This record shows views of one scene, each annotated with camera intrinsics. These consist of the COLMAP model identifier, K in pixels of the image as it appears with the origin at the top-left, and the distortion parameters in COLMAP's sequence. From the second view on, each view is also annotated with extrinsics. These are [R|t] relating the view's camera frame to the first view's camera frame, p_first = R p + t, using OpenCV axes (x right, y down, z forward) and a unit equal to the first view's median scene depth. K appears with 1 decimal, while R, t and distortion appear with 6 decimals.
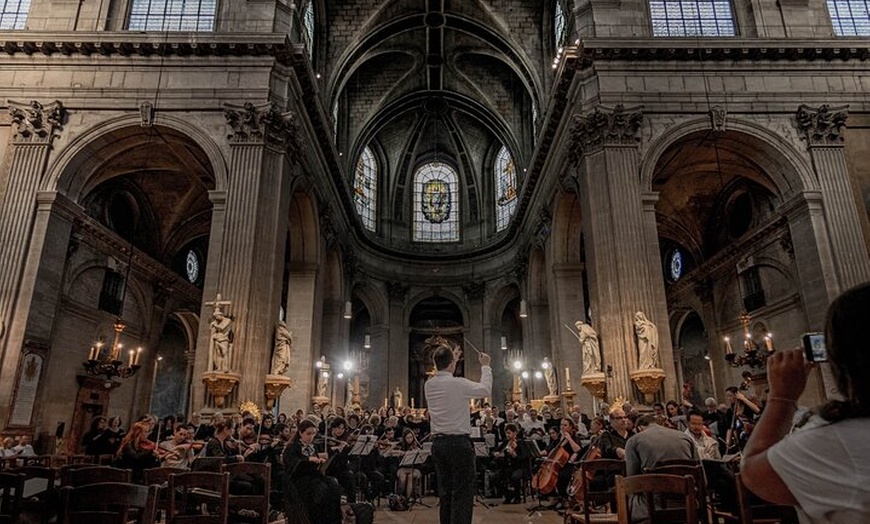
lens RADIAL K [[539.0, 0, 447.2], [0, 539.0, 294.4], [0, 0, 1]] dist [-0.001074, 0.000122]
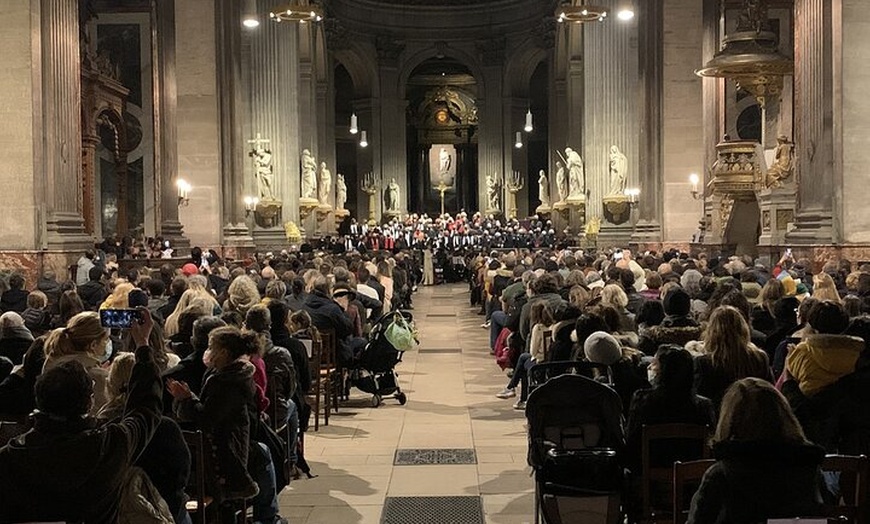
lens RADIAL K [[1226.3, 0, 464.9], [0, 1226.3, 264.7], [0, 0, 1]] dist [0.129085, 0.041312]
pose [[0.999996, -0.002355, -0.001729, 0.020396], [0.002758, 0.956269, 0.292474, -0.300759], [0.000965, -0.292478, 0.956272, -0.978239]]
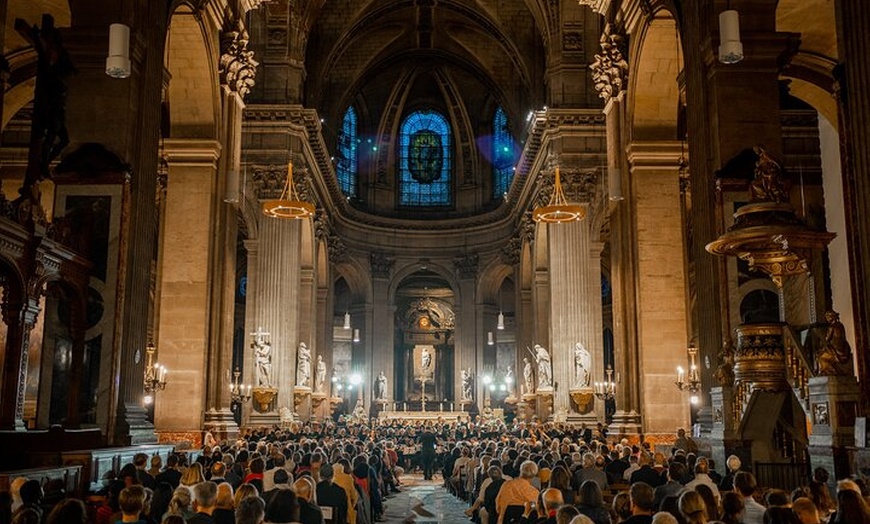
lens RADIAL K [[918.4, 0, 435.0], [0, 918.4, 262.0], [0, 0, 1]] dist [0.011934, 0.009388]
pose [[0.999897, 0.011457, -0.008590, 0.014069], [-0.010519, 0.994705, 0.102231, -0.229915], [0.009716, -0.102130, 0.994724, -0.714046]]
